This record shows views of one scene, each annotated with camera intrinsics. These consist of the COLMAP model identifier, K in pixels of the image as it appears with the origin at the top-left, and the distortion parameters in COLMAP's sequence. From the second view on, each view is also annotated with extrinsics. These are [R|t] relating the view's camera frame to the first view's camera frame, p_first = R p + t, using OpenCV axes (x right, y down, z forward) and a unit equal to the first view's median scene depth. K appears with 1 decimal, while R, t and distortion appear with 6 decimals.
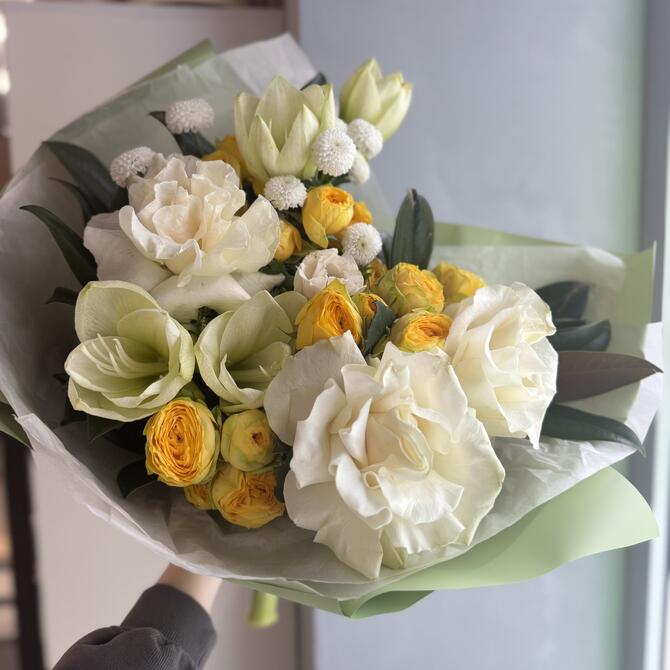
lens RADIAL K [[680.3, 0, 335.2], [0, 680.3, 305.7], [0, 0, 1]] dist [0.044148, -0.004862]
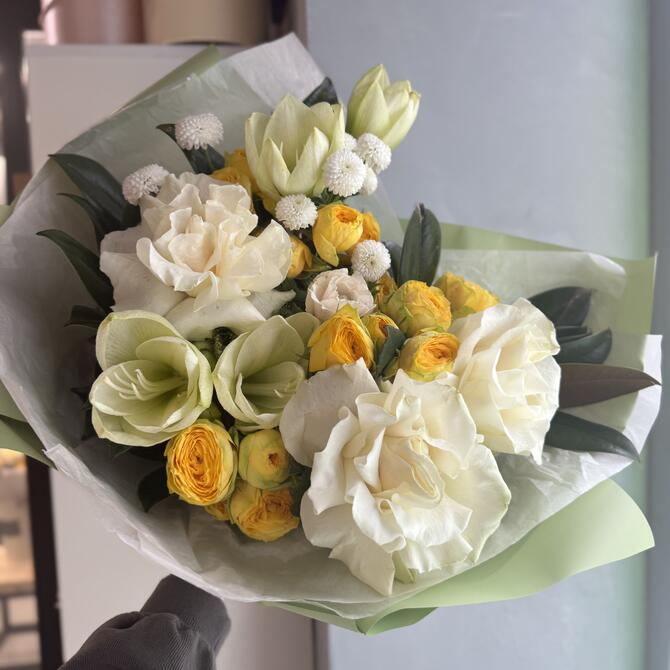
lens RADIAL K [[680.3, 0, 335.2], [0, 680.3, 305.7], [0, 0, 1]] dist [0.044148, -0.004862]
pose [[0.999948, -0.004304, 0.009263, -0.026960], [0.003628, 0.997413, 0.071795, -0.107724], [-0.009548, -0.071758, 0.997376, -0.024905]]
